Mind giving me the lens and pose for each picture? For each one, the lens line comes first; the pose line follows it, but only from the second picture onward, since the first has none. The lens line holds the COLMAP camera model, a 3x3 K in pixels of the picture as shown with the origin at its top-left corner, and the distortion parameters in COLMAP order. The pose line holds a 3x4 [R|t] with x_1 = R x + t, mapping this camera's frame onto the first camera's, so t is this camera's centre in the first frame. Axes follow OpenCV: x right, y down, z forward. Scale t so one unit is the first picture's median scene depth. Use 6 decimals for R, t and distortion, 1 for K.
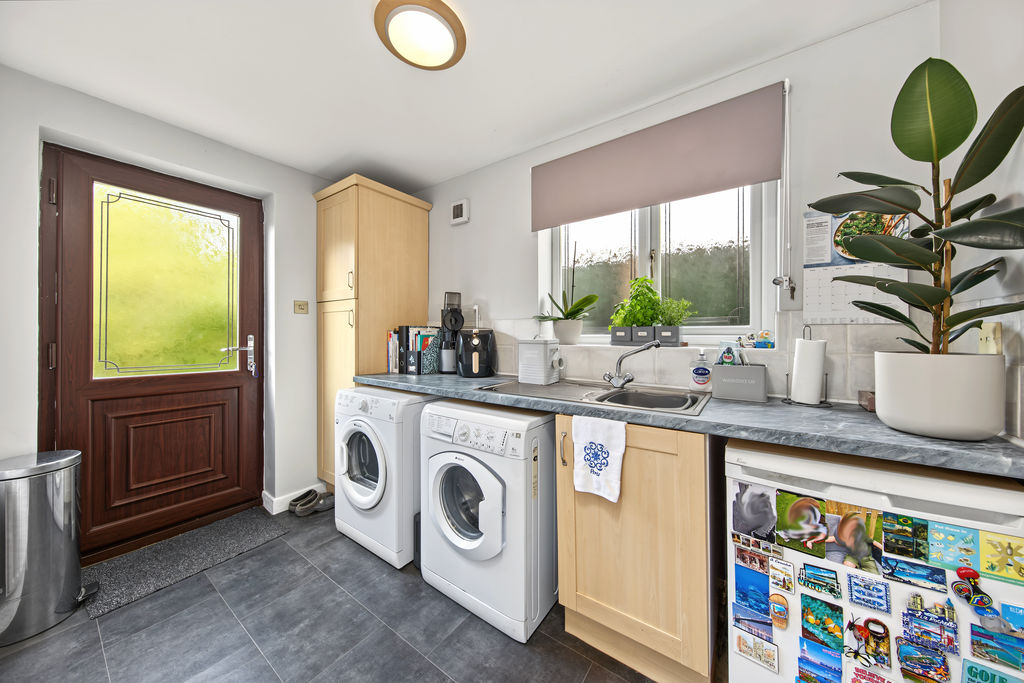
lens RADIAL K [[336.5, 0, 518.7], [0, 336.5, 335.3], [0, 0, 1]] dist [-0.001789, -0.000120]
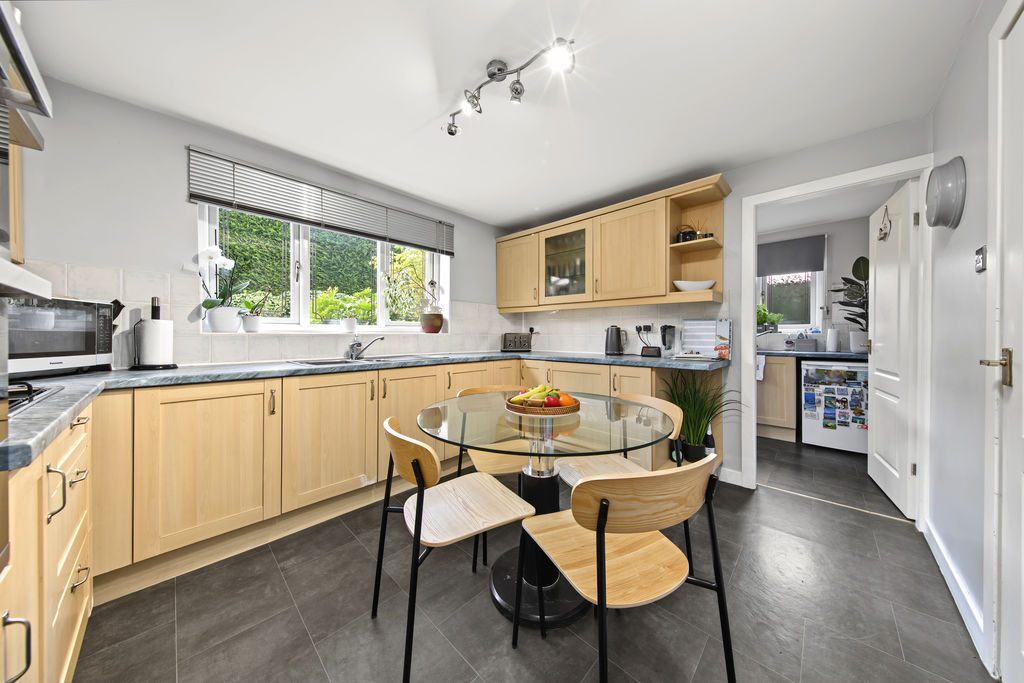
lens RADIAL K [[327.1, 0, 510.2], [0, 327.1, 332.8], [0, 0, 1]] dist [0.001970, 0.000045]
pose [[0.988145, 0.004288, -0.153464, -1.947397], [-0.005002, 0.999978, -0.004265, 0.092916], [0.153442, 0.004982, 0.988145, -2.976412]]
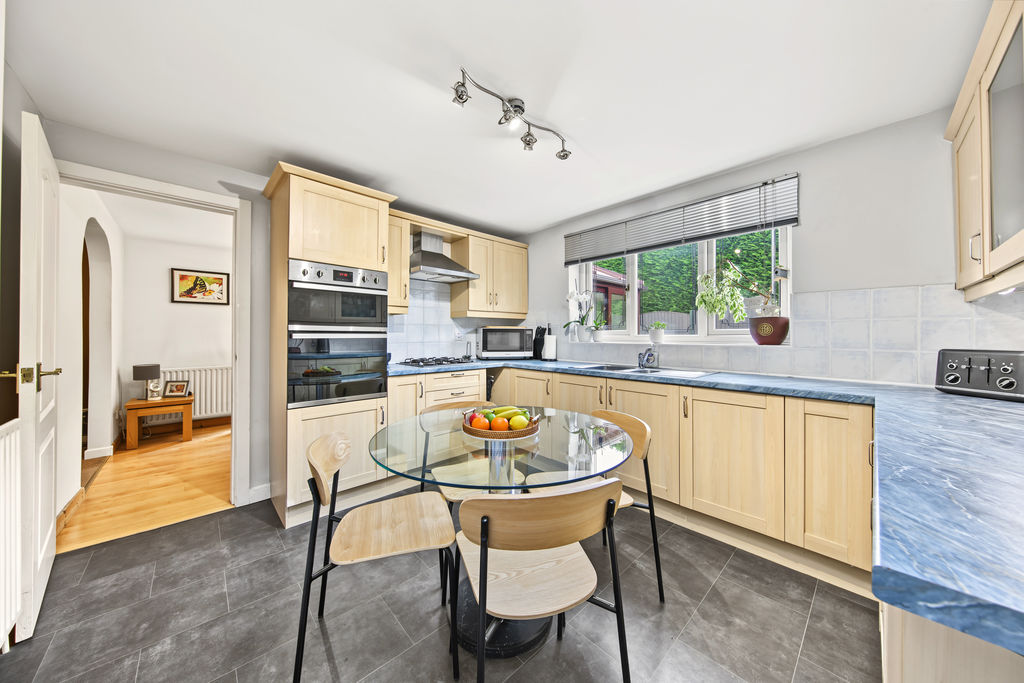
lens RADIAL K [[336.5, 0, 519.9], [0, 336.5, 341.4], [0, 0, 1]] dist [-0.001789, -0.000120]
pose [[-0.204145, -0.004103, -0.978932, 0.925671], [-0.015274, 0.999883, -0.001005, 0.082504], [0.978822, 0.014747, -0.204183, 1.095019]]
